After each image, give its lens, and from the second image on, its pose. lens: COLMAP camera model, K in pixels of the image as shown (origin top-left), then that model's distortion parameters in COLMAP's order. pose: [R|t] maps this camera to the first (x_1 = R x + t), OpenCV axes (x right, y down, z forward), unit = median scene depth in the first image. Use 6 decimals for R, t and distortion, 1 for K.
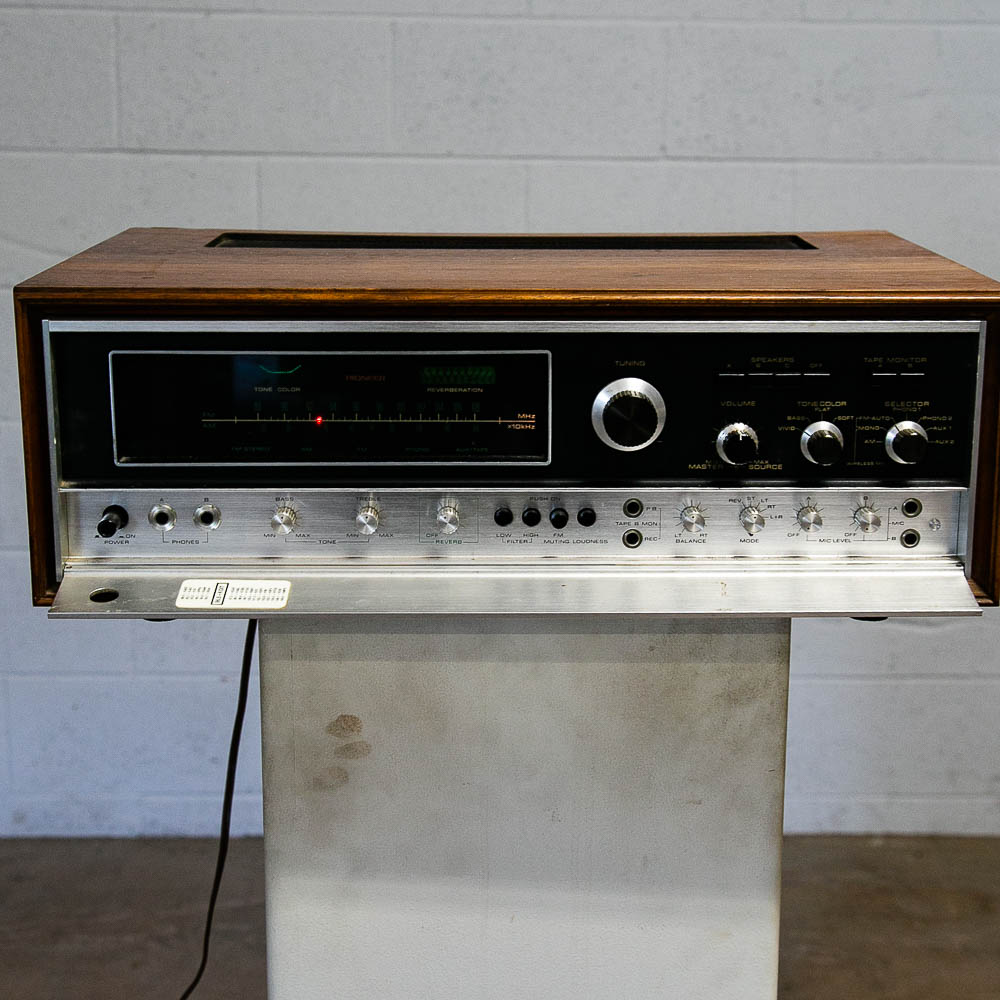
lens RADIAL K [[1824.2, 0, 504.3], [0, 1824.2, 493.8], [0, 0, 1]] dist [0.040160, 0.000000]
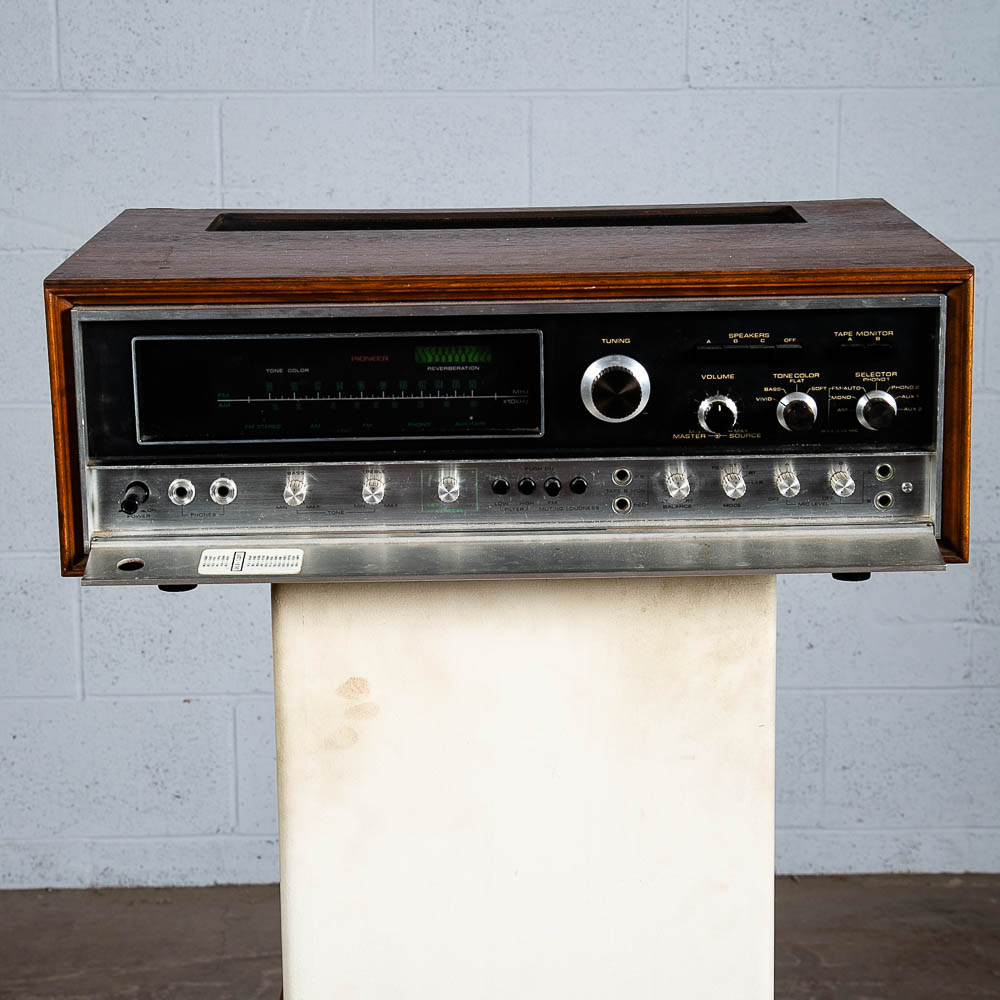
lens RADIAL K [[2419.6, 0, 488.0], [0, 2419.6, 446.7], [0, 0, 1]] dist [0.110580, 0.000000]
pose [[0.999800, -0.016396, -0.011408, 0.008535], [0.016184, 0.999698, -0.018470, 0.015443], [0.011708, 0.018282, 0.999764, -0.414771]]
